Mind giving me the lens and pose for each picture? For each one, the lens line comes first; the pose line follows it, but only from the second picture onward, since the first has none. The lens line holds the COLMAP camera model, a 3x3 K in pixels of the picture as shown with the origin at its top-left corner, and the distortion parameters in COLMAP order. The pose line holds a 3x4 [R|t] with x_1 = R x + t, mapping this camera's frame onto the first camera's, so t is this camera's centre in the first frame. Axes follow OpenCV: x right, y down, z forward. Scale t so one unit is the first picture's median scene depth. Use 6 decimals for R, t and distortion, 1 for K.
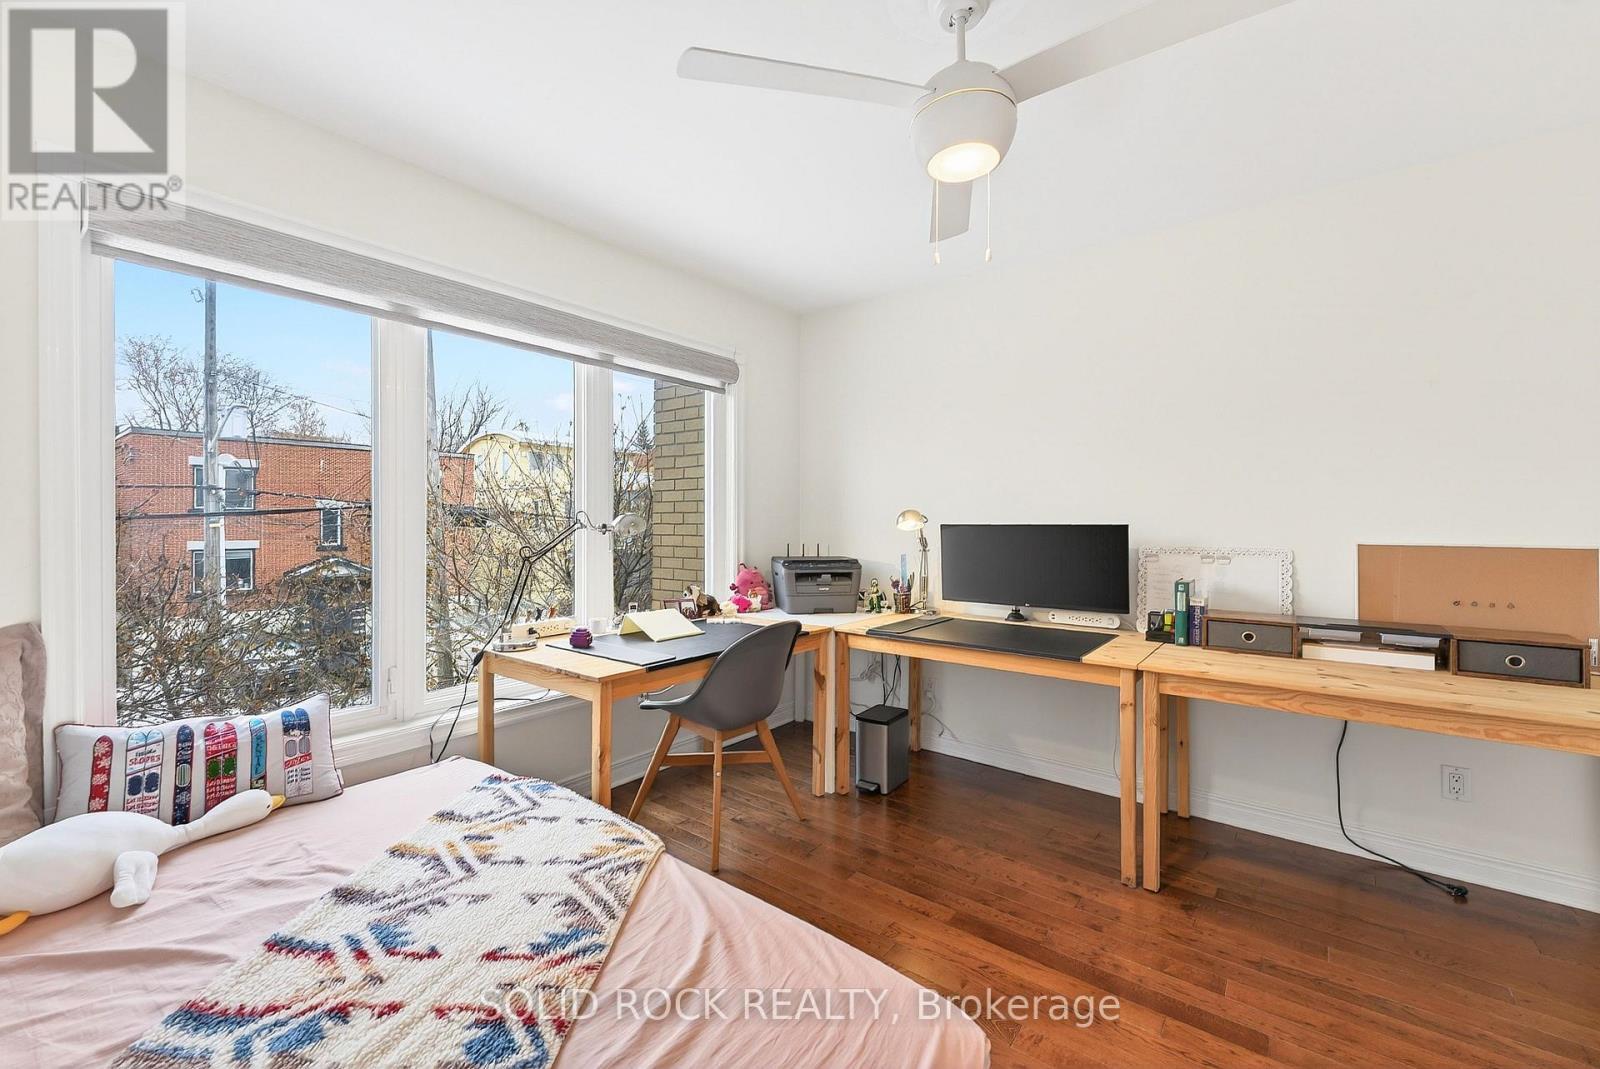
lens RADIAL K [[653.4, 0, 800.0], [0, 653.4, 534.5], [0, 0, 1]] dist [0.000094, -0.000082]
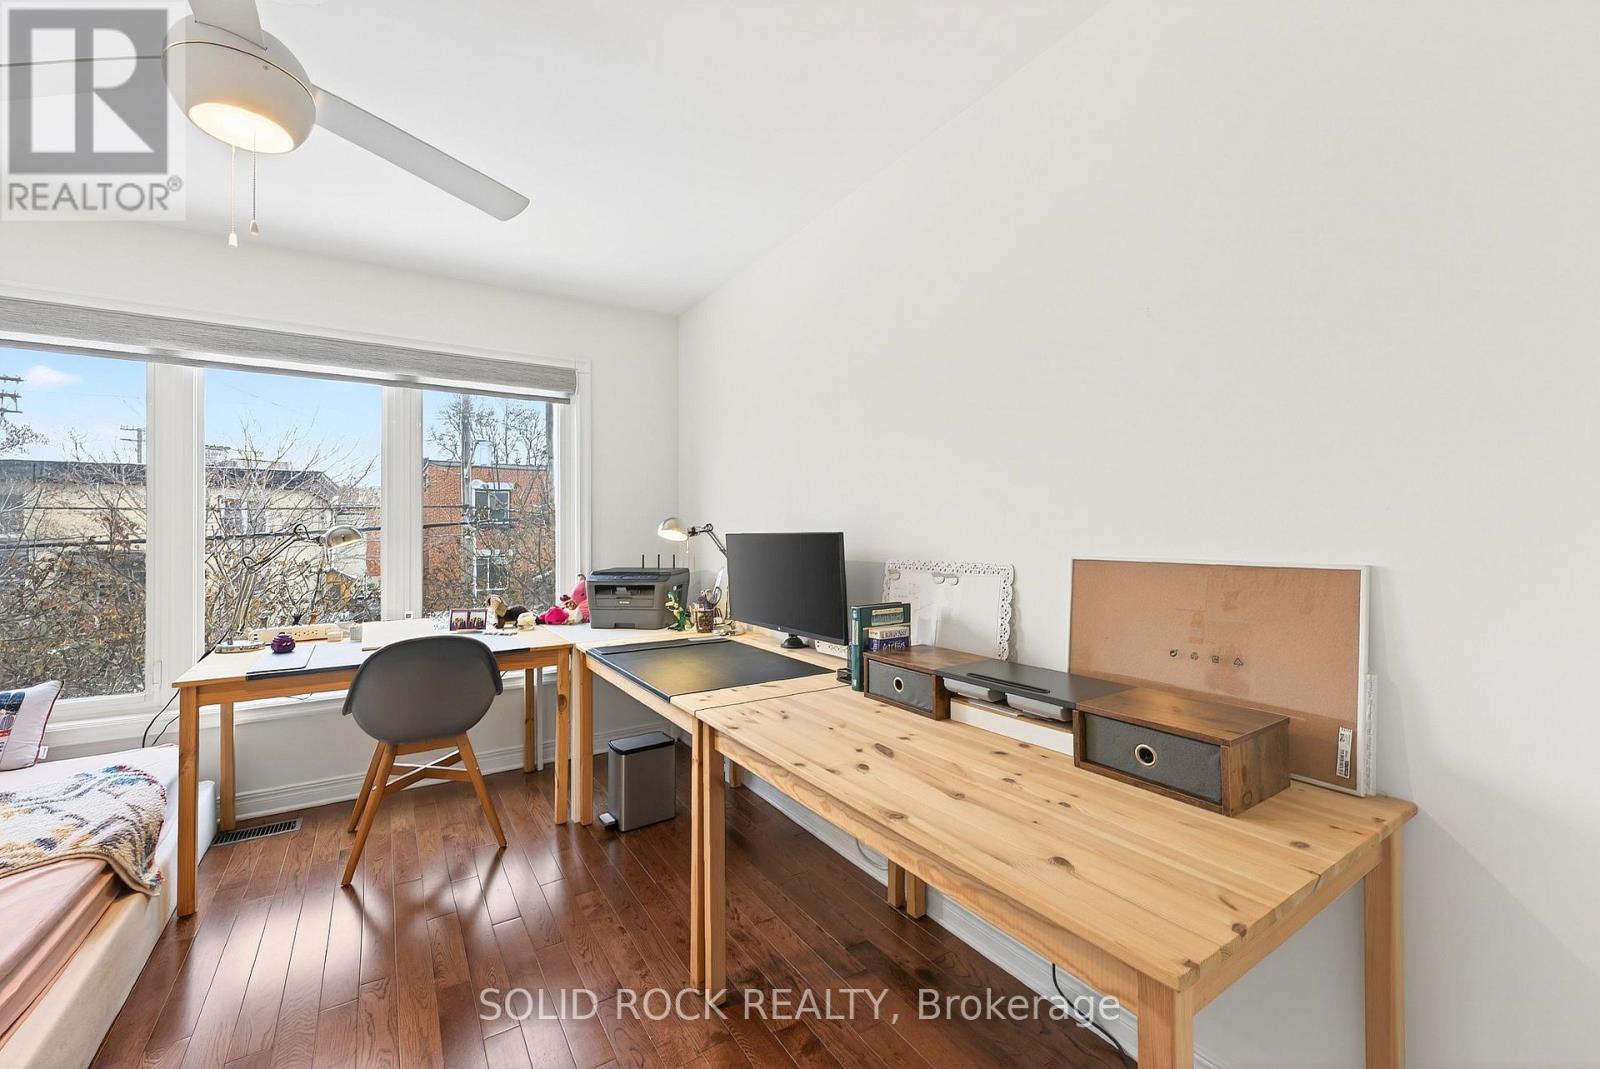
lens RADIAL K [[653.6, 0, 802.8], [0, 653.6, 529.0], [0, 0, 1]] dist [-0.000733, 0.000102]
pose [[0.947247, -0.009378, -0.320366, 0.661192], [0.002572, 0.999762, -0.021661, -0.002086], [0.320493, 0.019694, 0.947046, 0.213733]]
